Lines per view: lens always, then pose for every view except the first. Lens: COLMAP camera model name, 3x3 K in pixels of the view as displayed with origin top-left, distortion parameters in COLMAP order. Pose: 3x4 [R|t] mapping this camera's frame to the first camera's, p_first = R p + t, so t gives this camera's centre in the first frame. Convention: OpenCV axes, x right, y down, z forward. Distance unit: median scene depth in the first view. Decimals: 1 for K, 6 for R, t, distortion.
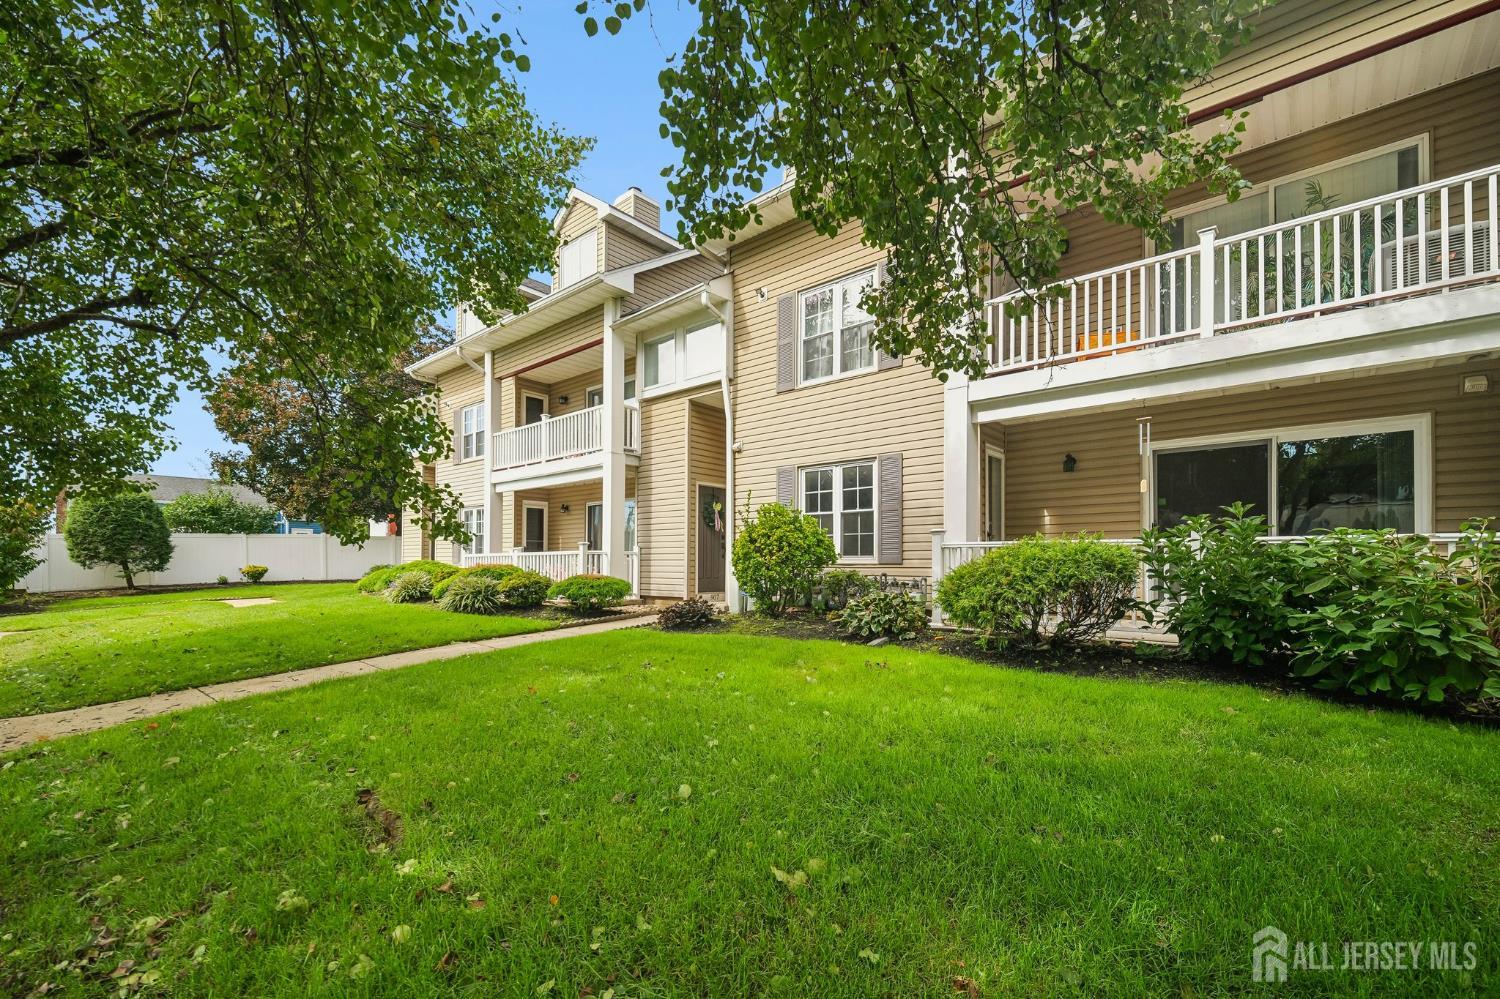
lens RADIAL K [[631.6, 0, 739.6], [0, 631.6, 537.7], [0, 0, 1]] dist [0.012528, -0.007487]
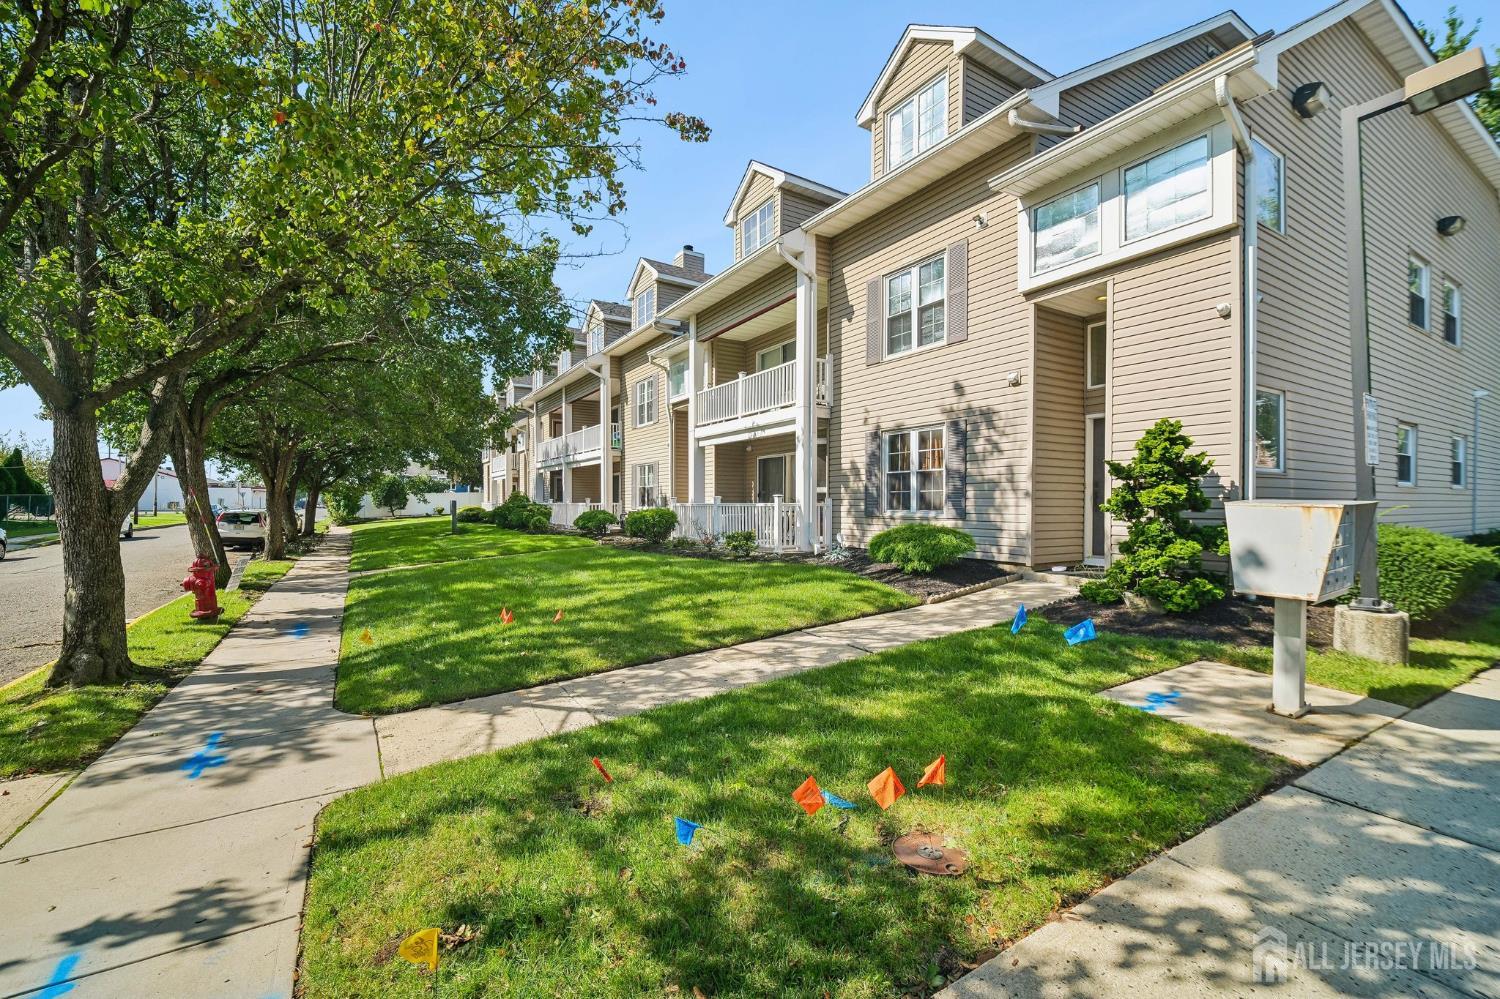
lens RADIAL K [[641.1, 0, 747.3], [0, 641.1, 510.4], [0, 0, 1]] dist [0.020362, 0.000130]
pose [[0.955054, 0.012833, -0.296154, 0.186628], [-0.003473, 0.999478, 0.032112, -0.004809], [0.296411, -0.029640, 0.954600, -0.166321]]
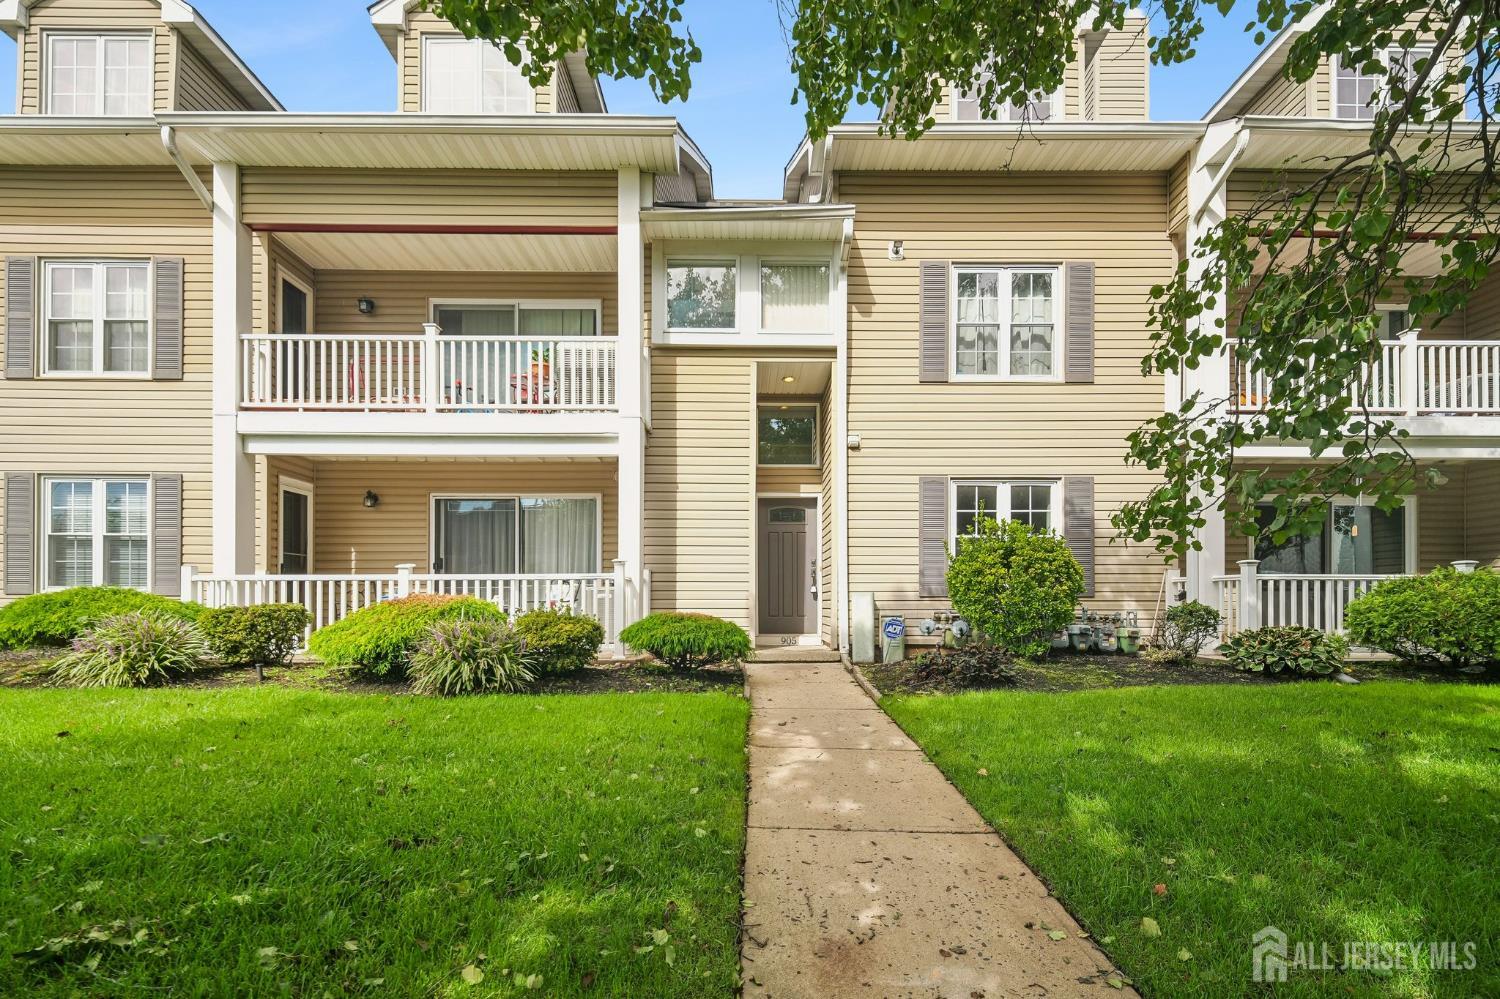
lens RADIAL K [[631.6, 0, 742.3], [0, 631.6, 581.2], [0, 0, 1]] dist [0.012528, -0.007487]
pose [[0.752291, 0.014434, 0.658673, -0.594598], [-0.028721, 0.999528, 0.010900, 0.018497], [-0.658205, -0.027118, 0.752350, 0.510667]]
